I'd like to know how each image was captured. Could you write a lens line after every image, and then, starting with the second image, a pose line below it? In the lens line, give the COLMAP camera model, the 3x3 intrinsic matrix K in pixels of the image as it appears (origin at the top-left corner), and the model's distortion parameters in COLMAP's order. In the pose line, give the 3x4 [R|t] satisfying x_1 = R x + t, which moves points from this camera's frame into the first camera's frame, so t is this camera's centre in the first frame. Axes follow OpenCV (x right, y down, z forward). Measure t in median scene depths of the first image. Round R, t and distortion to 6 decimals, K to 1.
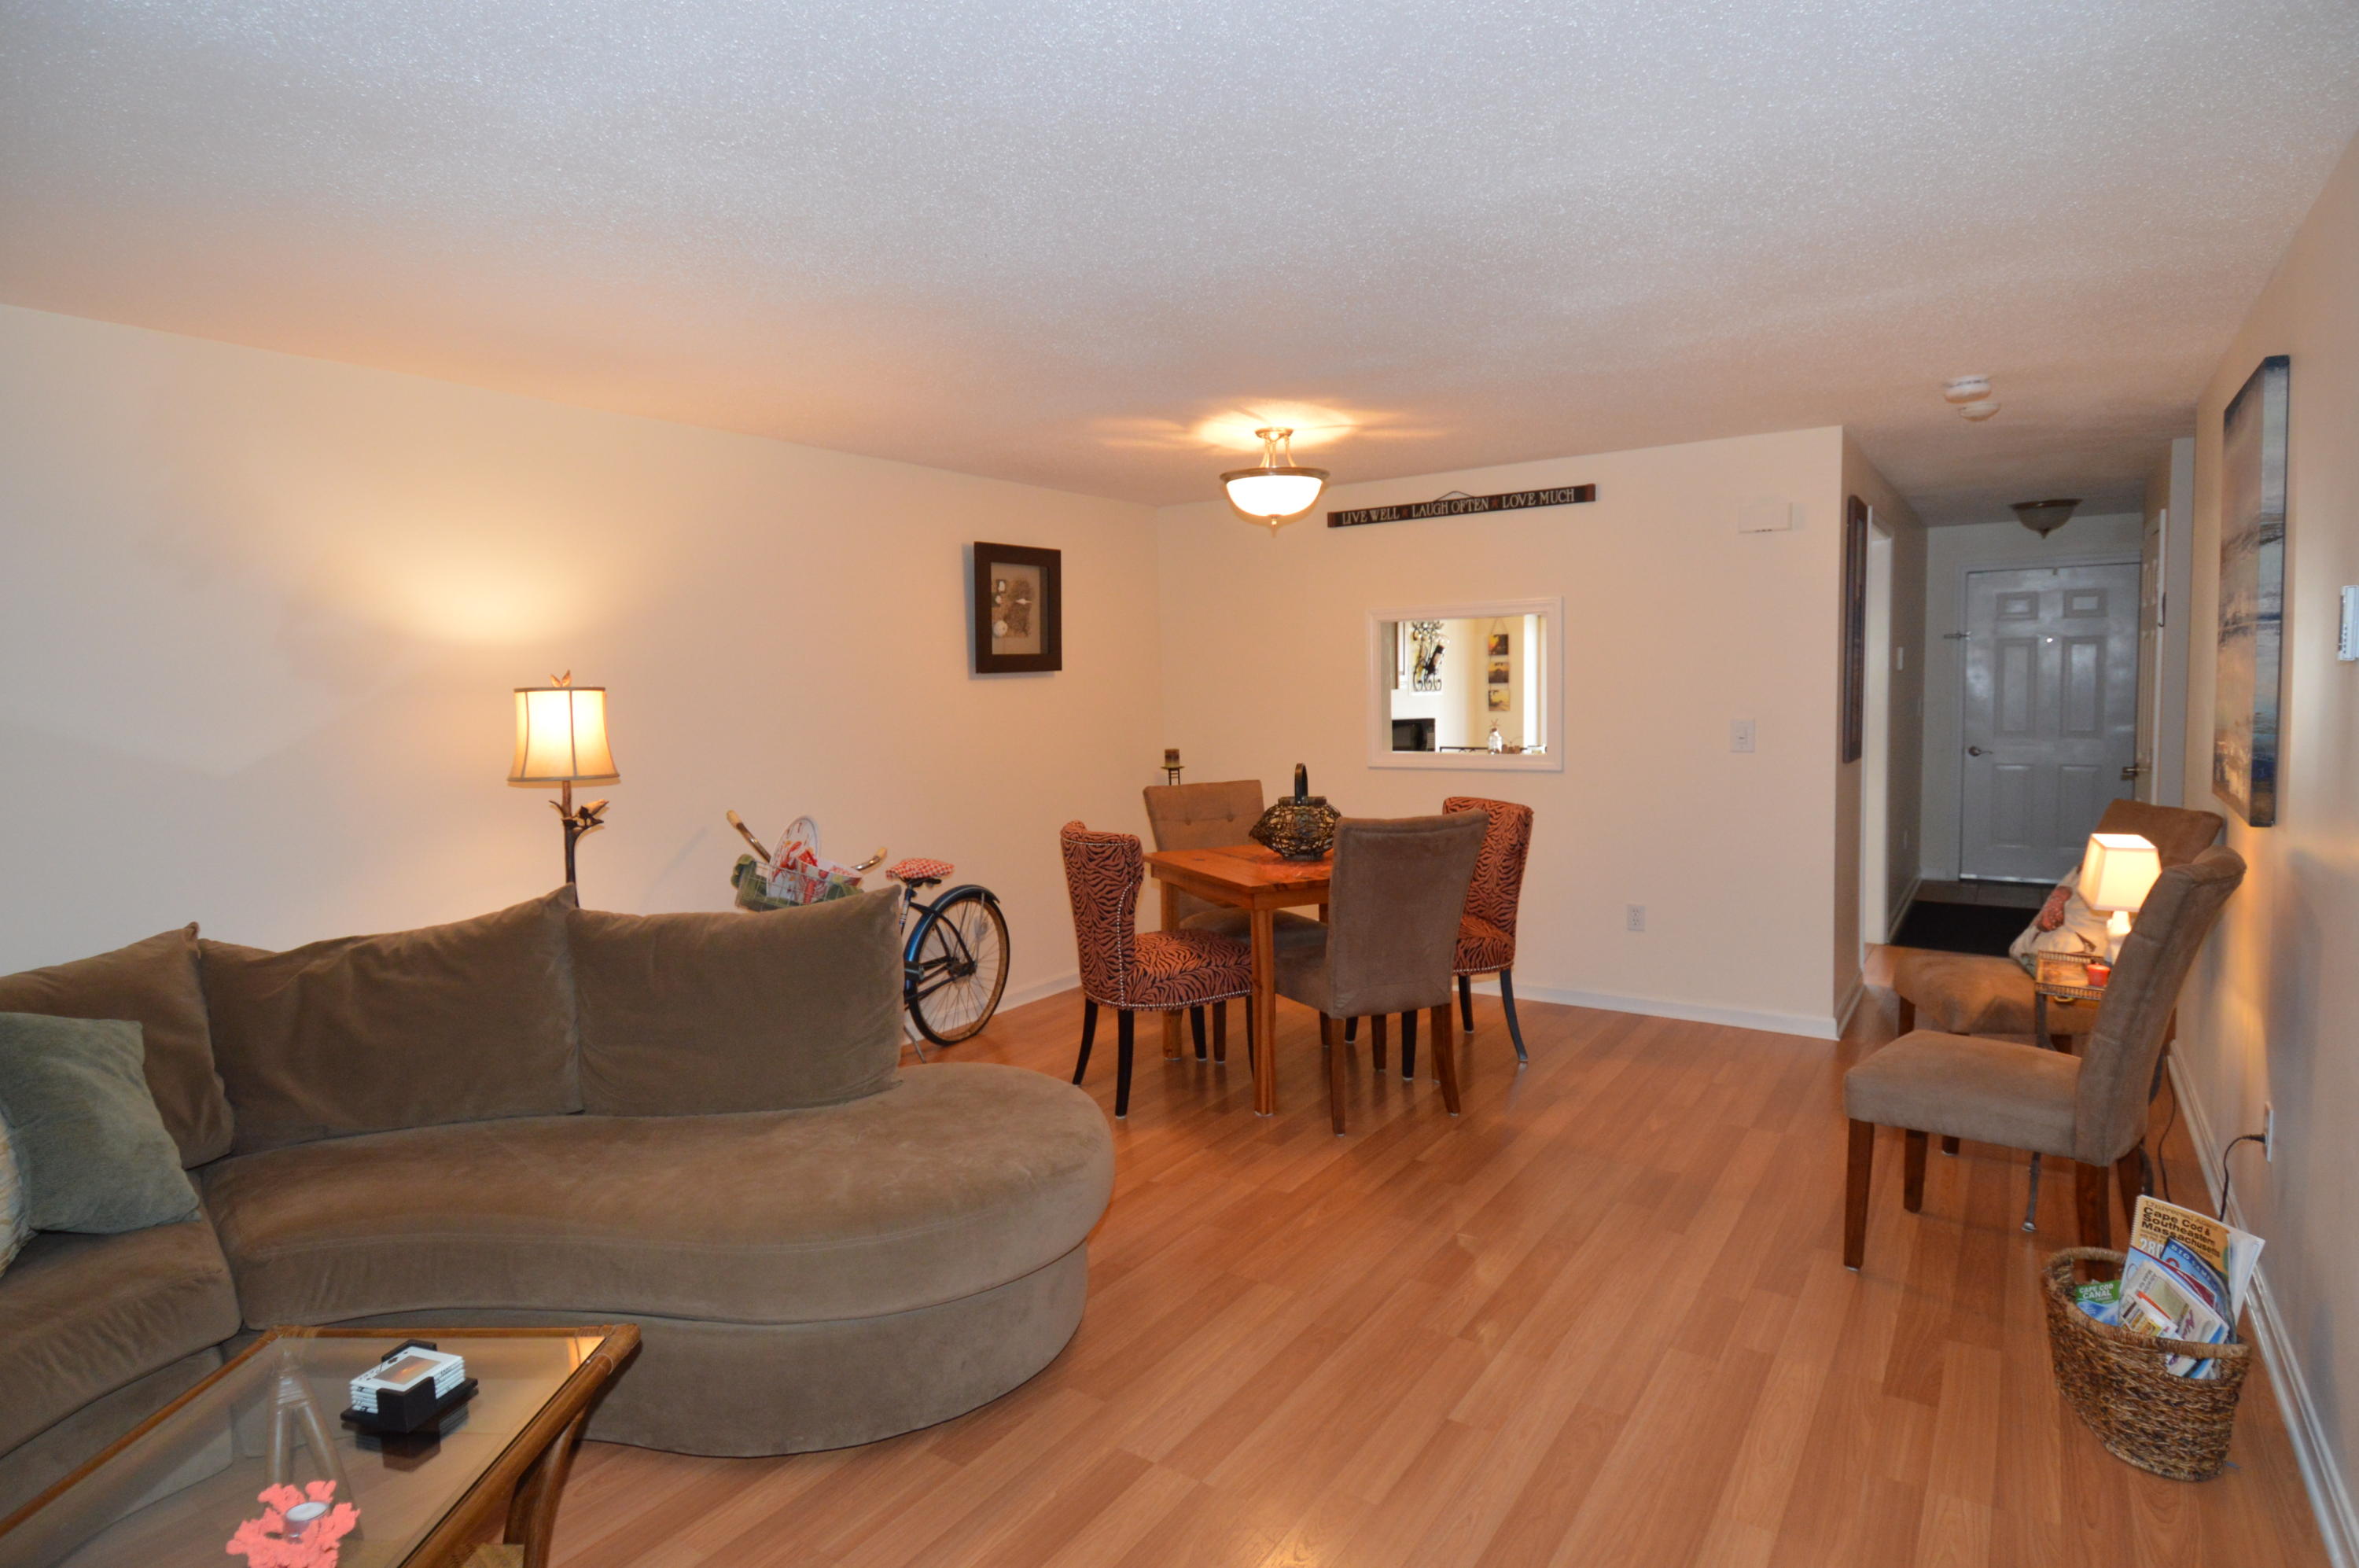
lens RADIAL K [[1252.9, 0, 1183.2], [0, 1252.9, 777.8], [0, 0, 1]] dist [0.015964, -0.023938]
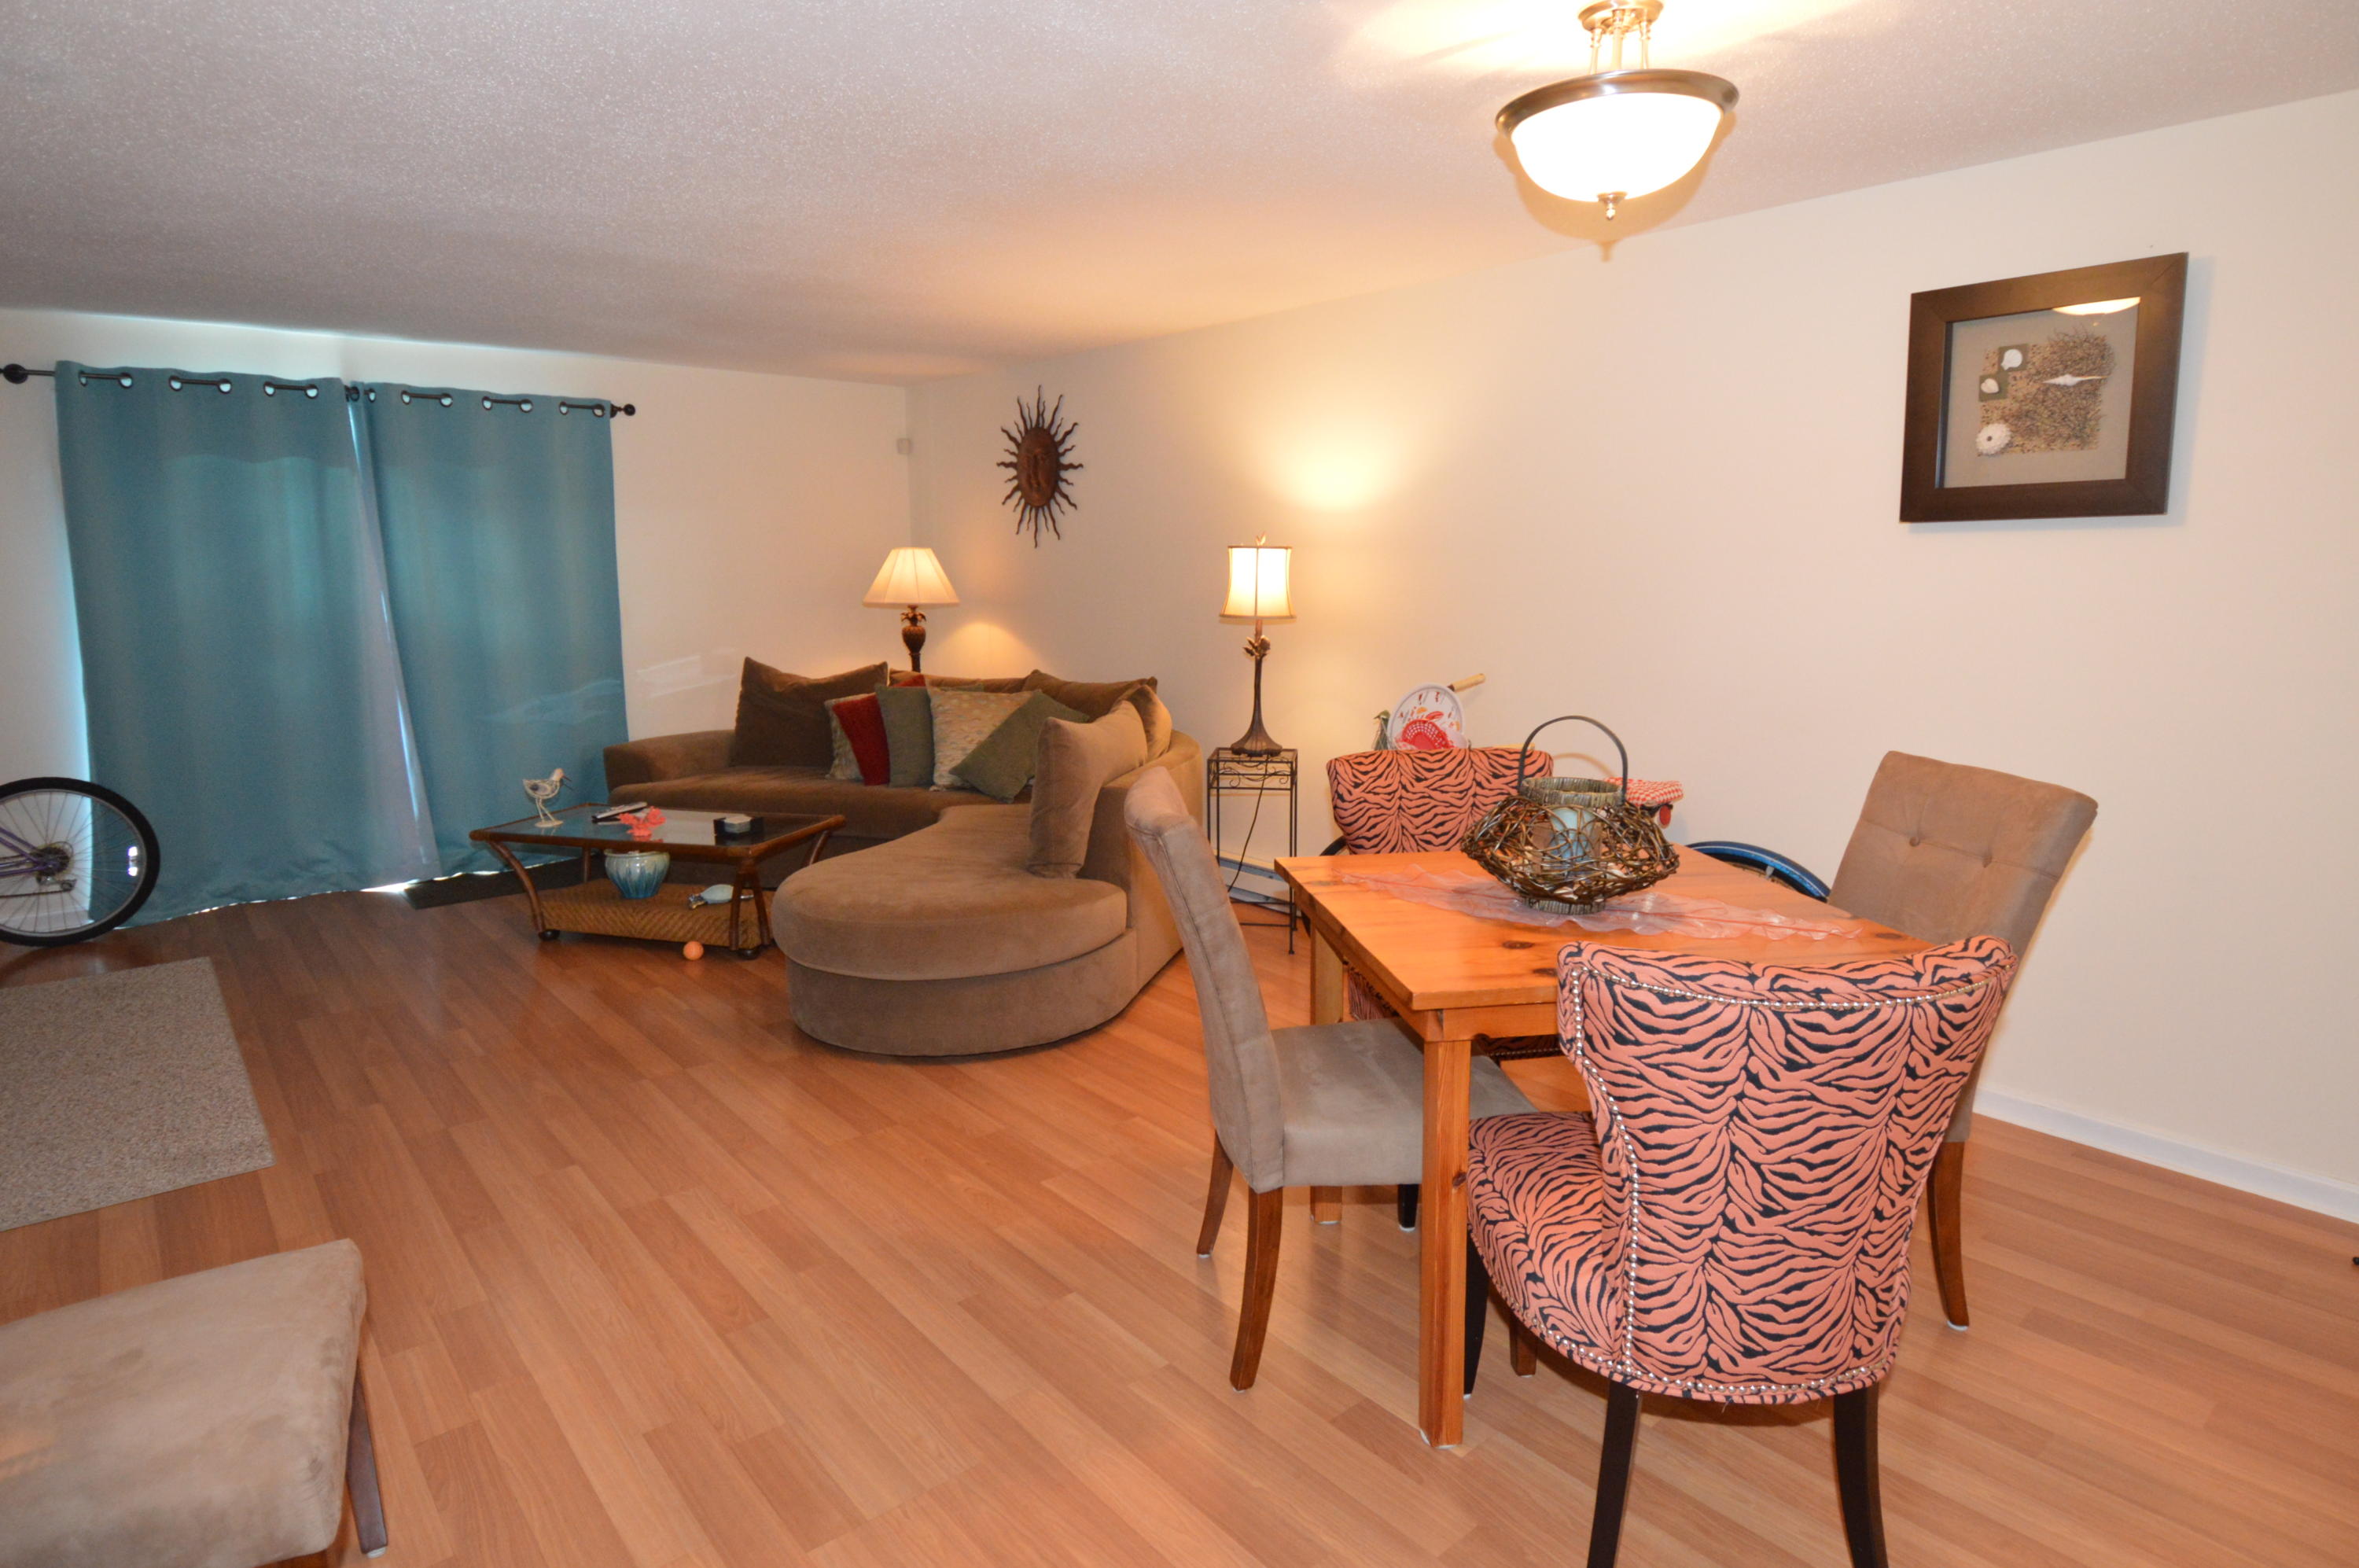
lens RADIAL K [[1252.9, 0, 1171.1], [0, 1252.9, 807.5], [0, 0, 1]] dist [0.015964, -0.023938]
pose [[-0.268835, 0.211409, -0.939699, 0.717851], [-0.061607, 0.969843, 0.235816, -0.099588], [0.961214, 0.121287, -0.247704, 1.149464]]
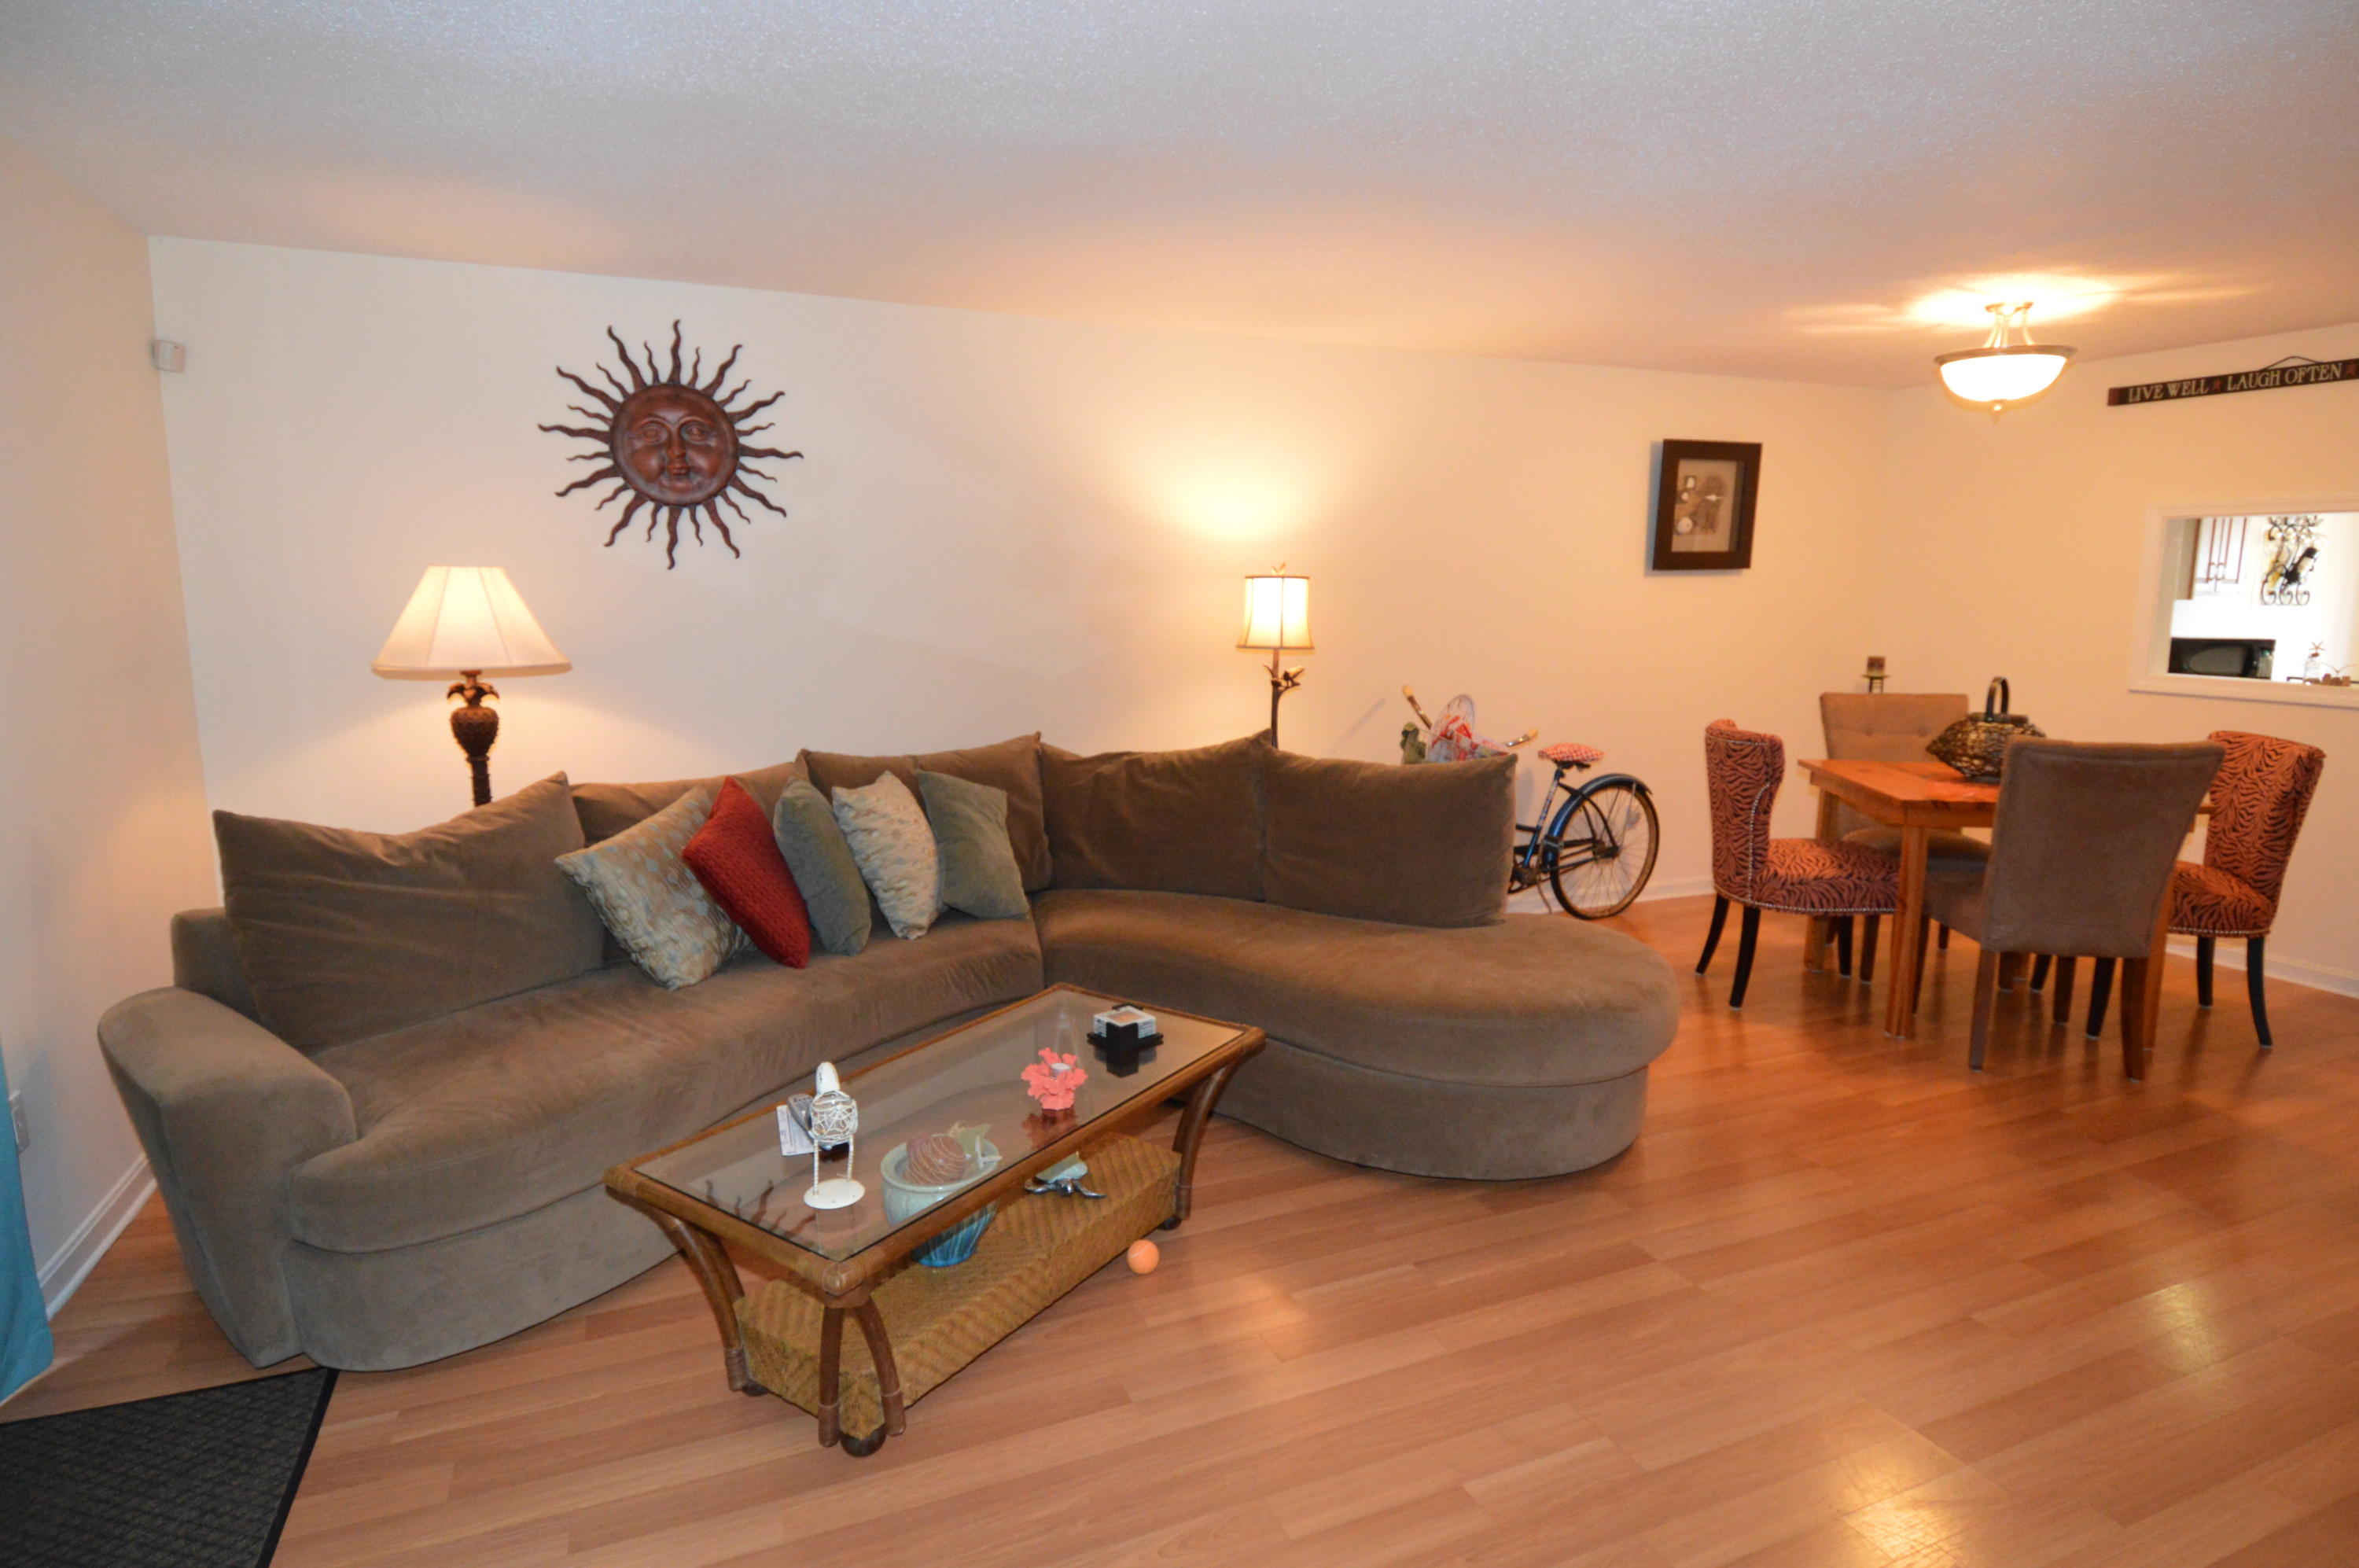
lens RADIAL K [[1252.9, 0, 1169.4], [0, 1252.9, 782.2], [0, 0, 1]] dist [0.015964, -0.023938]
pose [[0.835618, 0.109749, -0.538236, 0.105374], [-0.063236, 0.992543, 0.104210, 0.009053], [0.545660, -0.053044, 0.836326, -0.114775]]
